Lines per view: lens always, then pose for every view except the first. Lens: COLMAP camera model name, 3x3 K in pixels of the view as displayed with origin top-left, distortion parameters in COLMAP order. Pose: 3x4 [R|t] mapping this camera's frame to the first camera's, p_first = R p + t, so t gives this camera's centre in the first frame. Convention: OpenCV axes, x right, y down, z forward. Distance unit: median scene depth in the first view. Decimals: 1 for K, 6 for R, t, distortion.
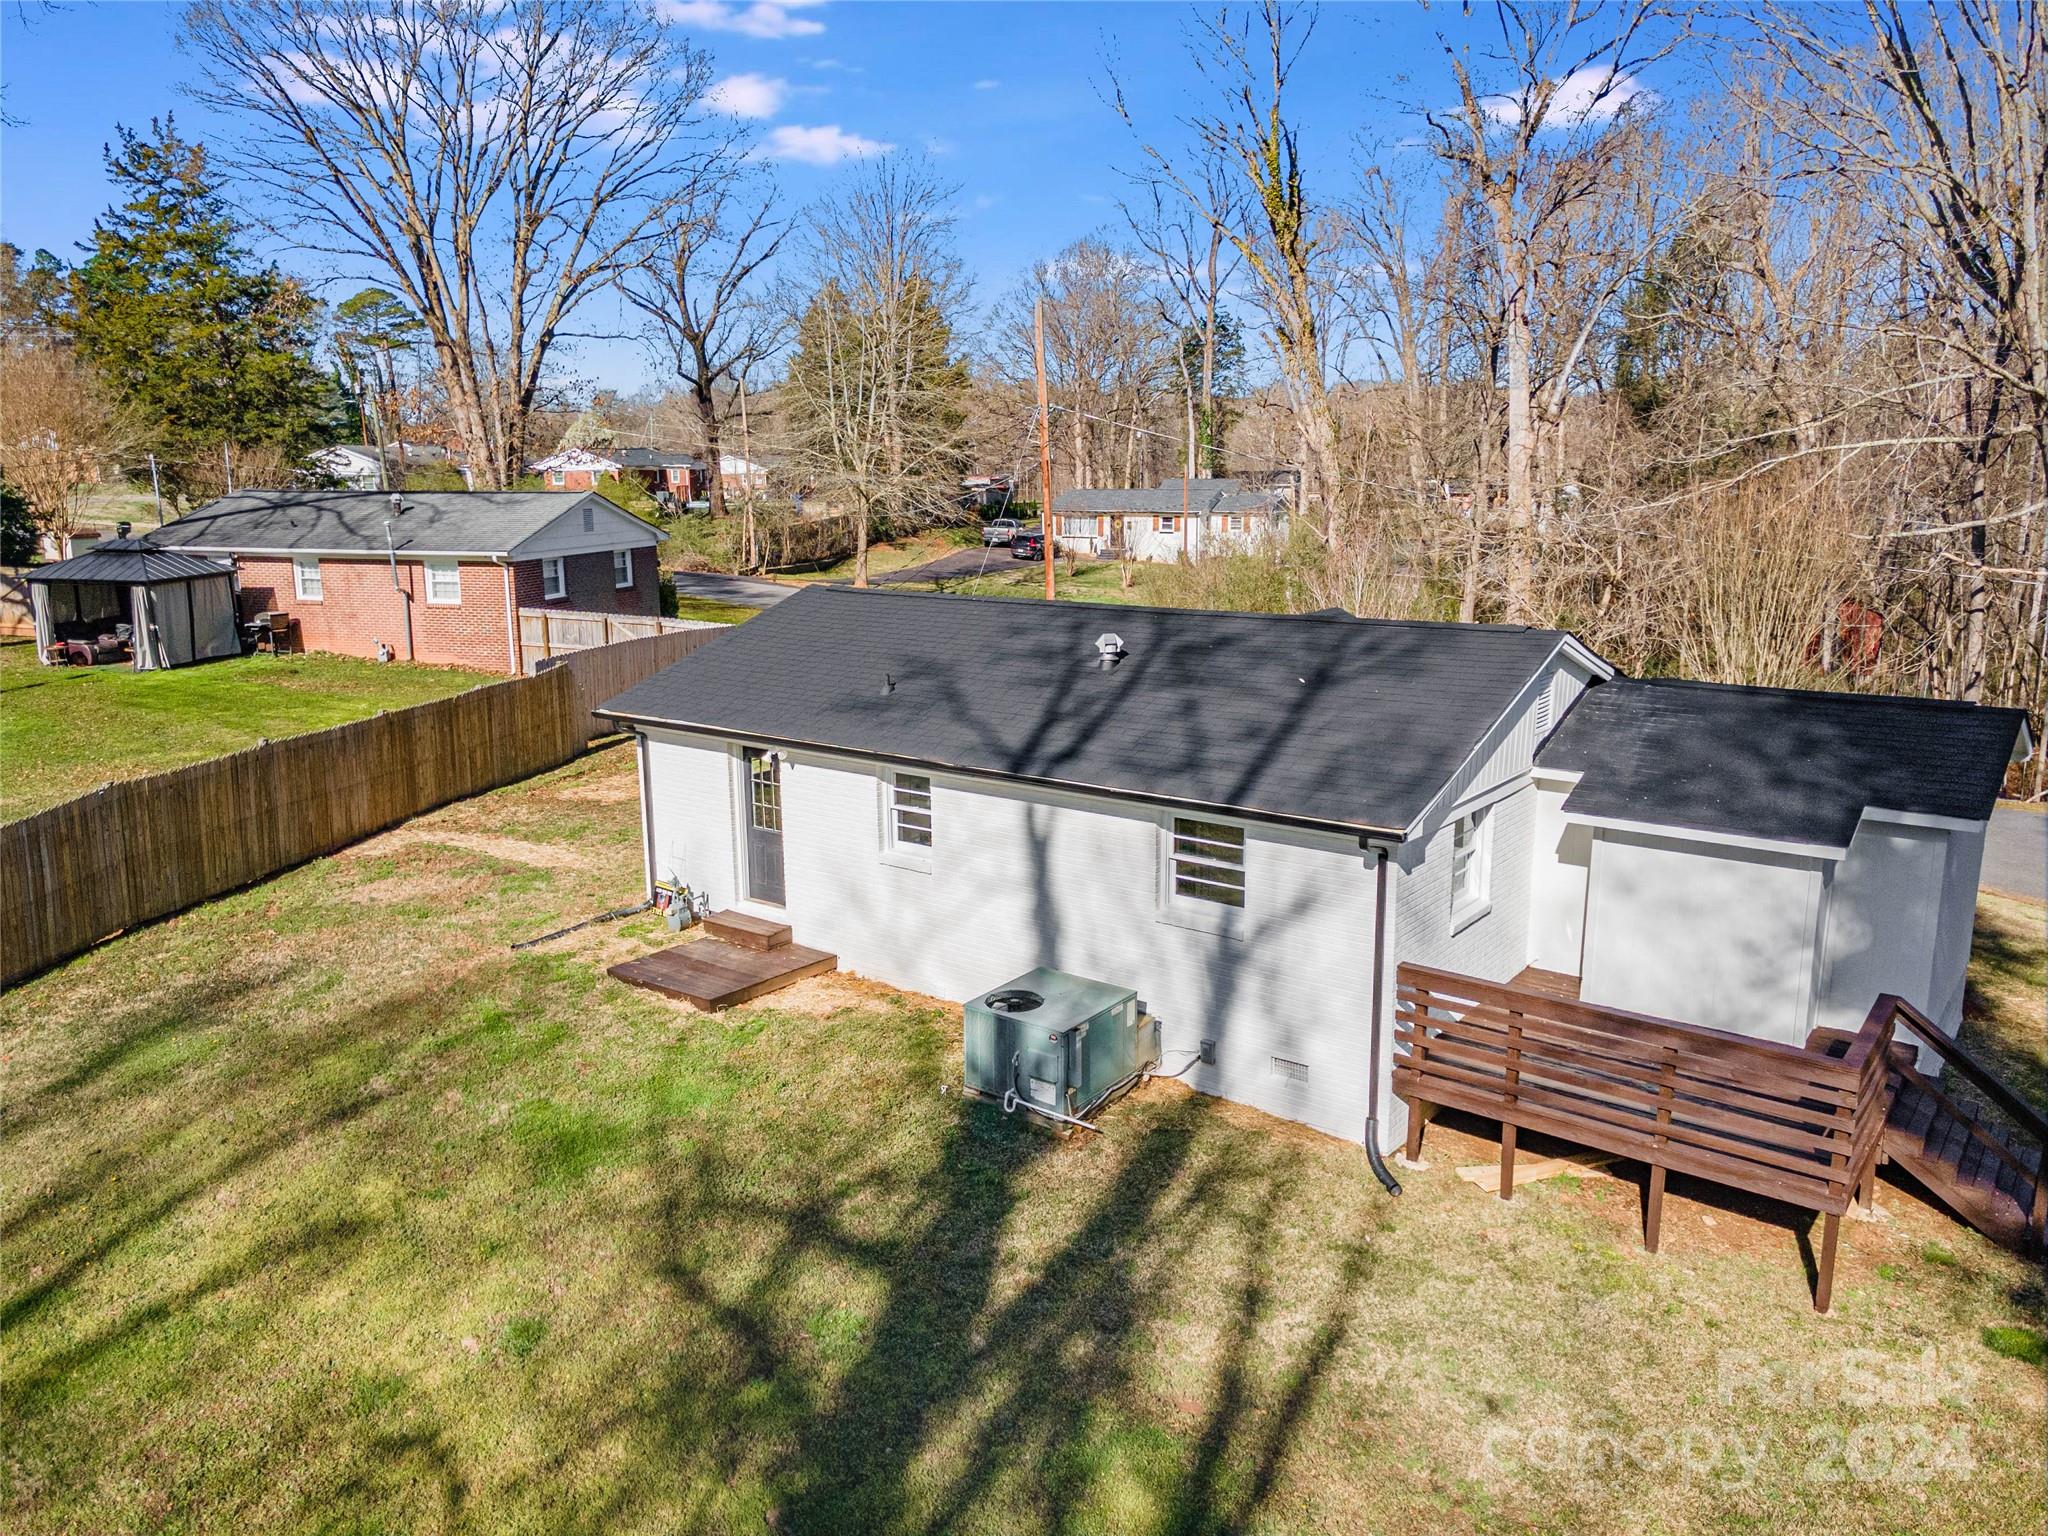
lens RADIAL K [[1501.5, 0, 1024.0], [0, 1501.5, 768.0], [0, 0, 1]] dist [0.007854, 0.001435]
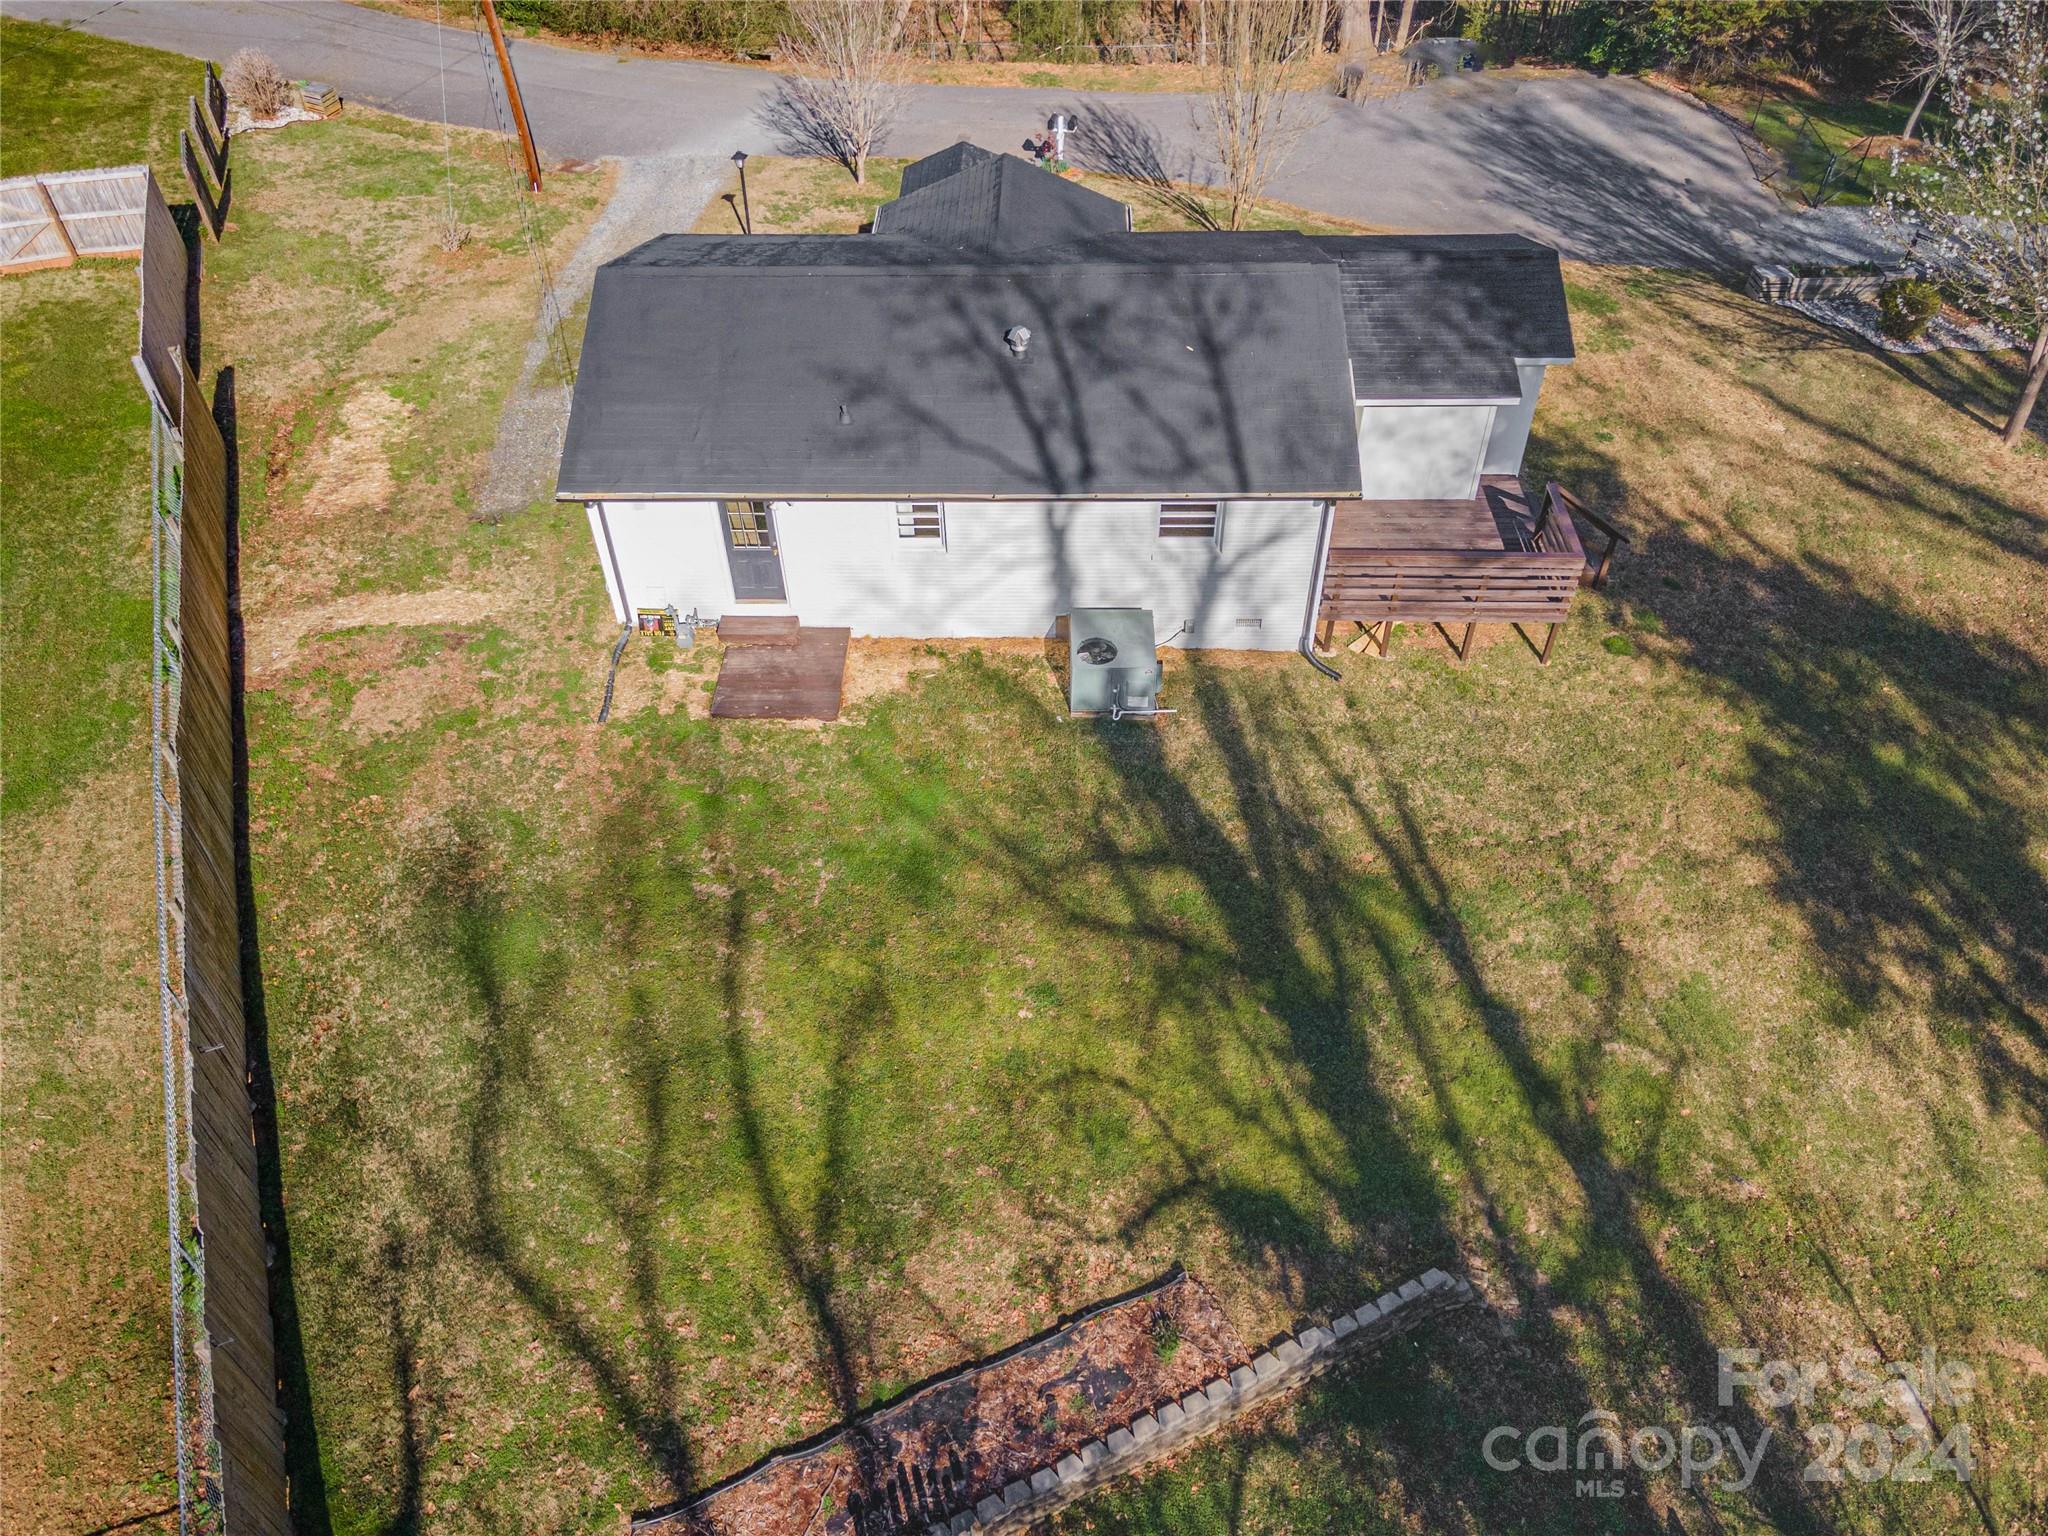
lens RADIAL K [[1501.5, 0, 1024.0], [0, 1501.5, 768.0], [0, 0, 1]] dist [0.007854, 0.001435]
pose [[0.809588, -0.421209, 0.408840, -0.735831], [0.134334, 0.810955, 0.569479, -0.615805], [-0.571420, -0.406123, 0.713122, -0.047004]]
